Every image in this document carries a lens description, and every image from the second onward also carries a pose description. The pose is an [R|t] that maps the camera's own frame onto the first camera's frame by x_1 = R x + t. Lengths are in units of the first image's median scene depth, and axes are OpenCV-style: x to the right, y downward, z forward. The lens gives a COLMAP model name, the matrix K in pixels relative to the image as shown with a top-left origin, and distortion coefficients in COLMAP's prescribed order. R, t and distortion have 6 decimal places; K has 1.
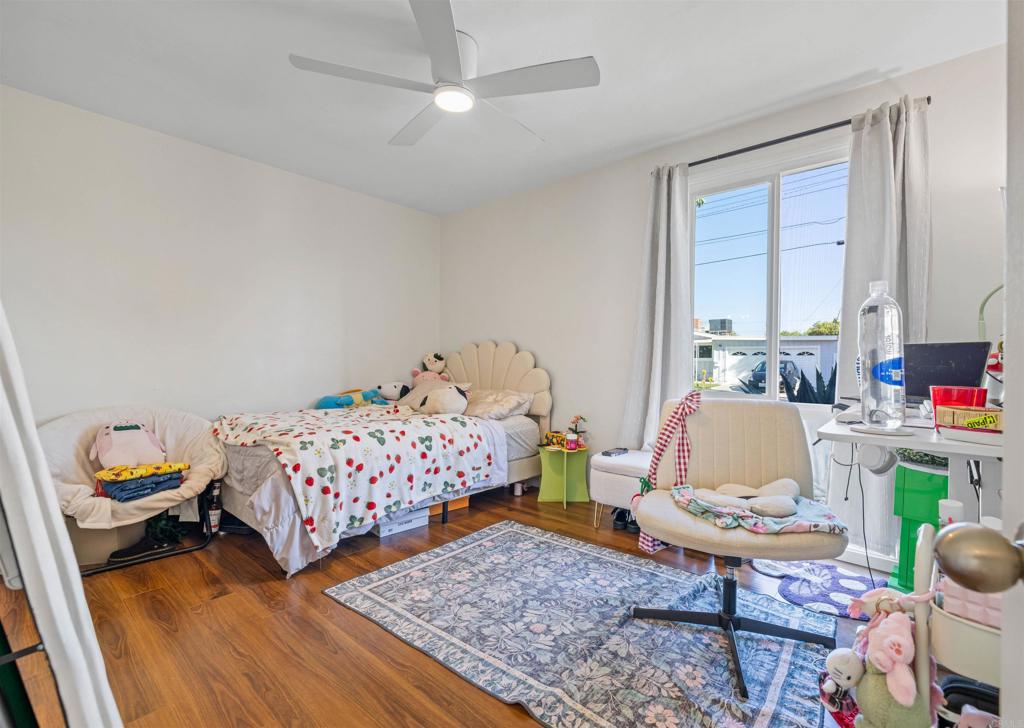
lens RADIAL K [[449.8, 0, 512.0], [0, 449.8, 364.0], [0, 0, 1]] dist [-0.000547, -0.000120]
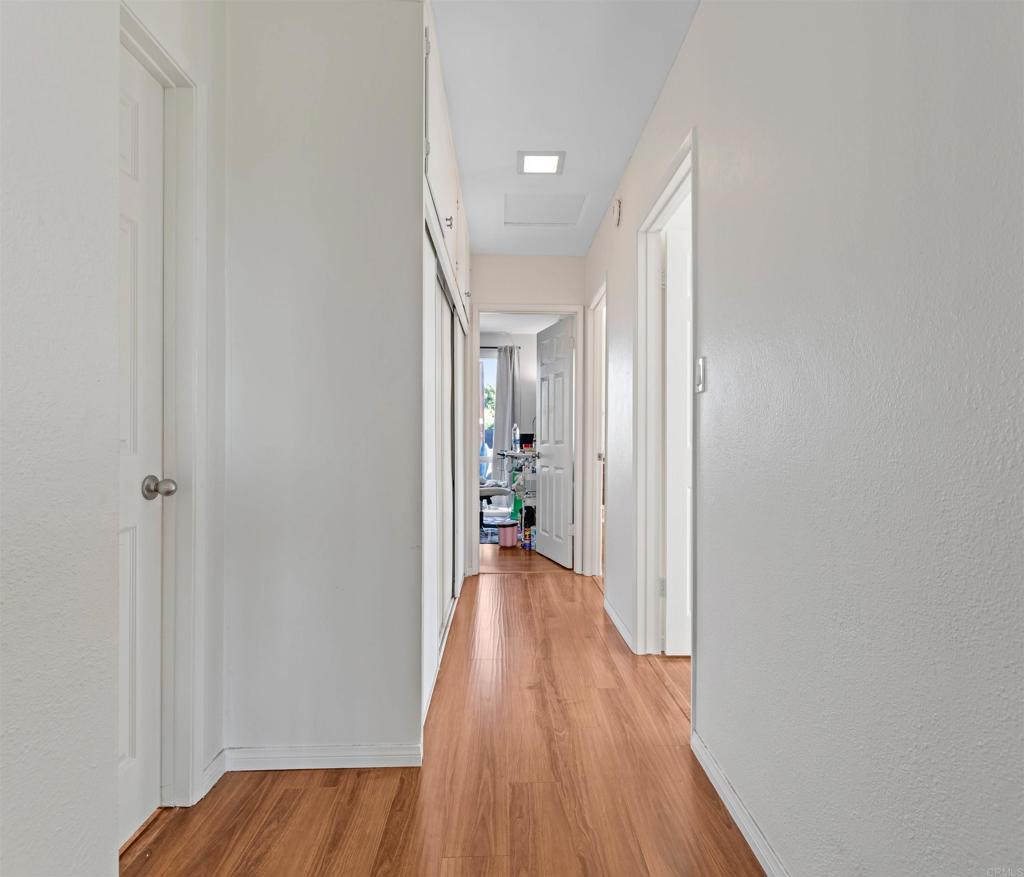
lens RADIAL K [[462.7, 0, 512.0], [0, 462.7, 438.5], [0, 0, 1]] dist [0.000580, 0.000061]
pose [[0.740429, -0.010419, 0.672054, -1.428103], [0.023188, 0.999681, -0.010049, 0.020034], [-0.671734, 0.023024, 0.740434, -1.480681]]
